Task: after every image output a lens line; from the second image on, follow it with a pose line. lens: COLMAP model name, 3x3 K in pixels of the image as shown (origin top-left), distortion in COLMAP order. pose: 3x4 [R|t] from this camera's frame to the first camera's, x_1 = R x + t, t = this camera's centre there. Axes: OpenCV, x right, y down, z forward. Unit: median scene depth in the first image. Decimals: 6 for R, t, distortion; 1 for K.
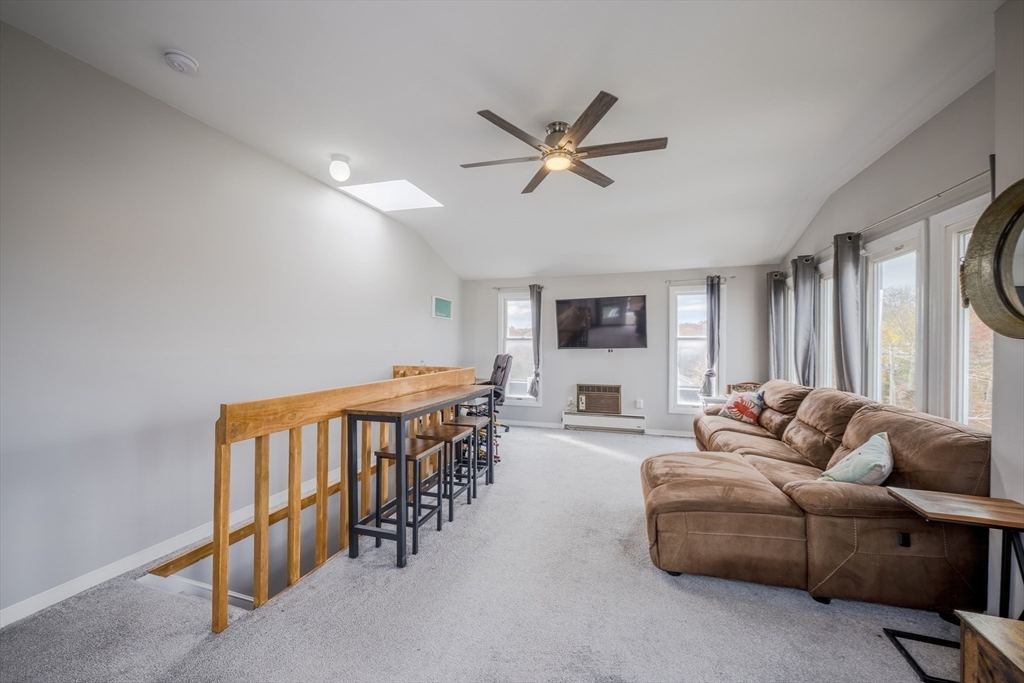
lens RADIAL K [[400.0, 0, 510.2], [0, 400.0, 340.7], [0, 0, 1]] dist [0.003161, 0.000094]
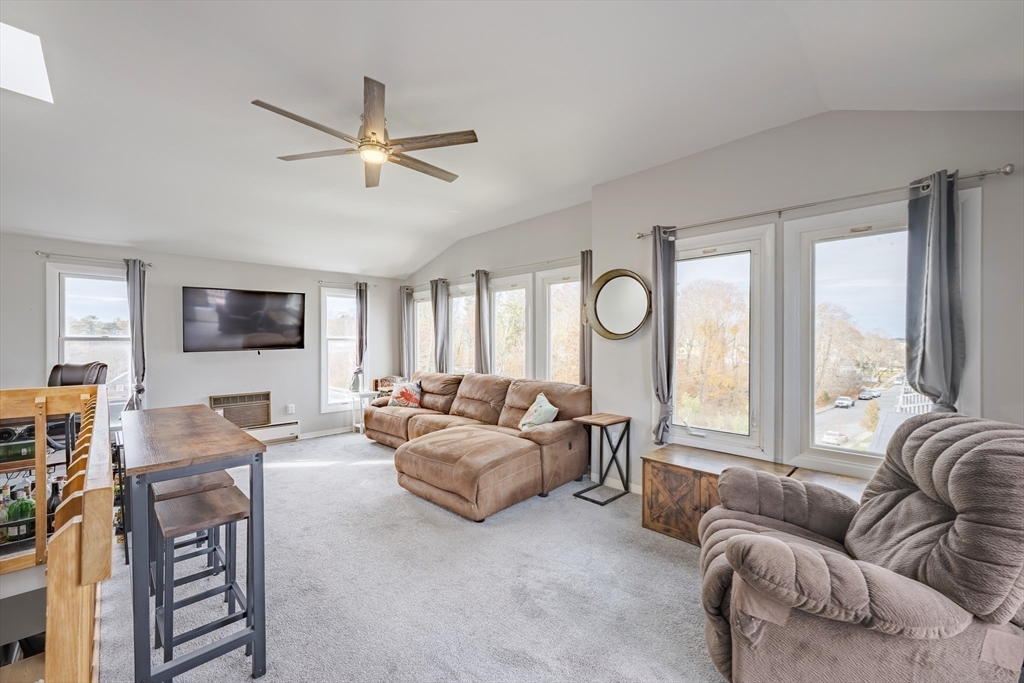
lens RADIAL K [[400.0, 0, 506.1], [0, 400.0, 342.1], [0, 0, 1]] dist [0.003161, 0.000094]
pose [[0.470143, -0.003058, 0.882585, -0.279863], [0.000856, 0.999995, 0.003009, 0.000035], [-0.882590, -0.000659, 0.470143, 0.128875]]
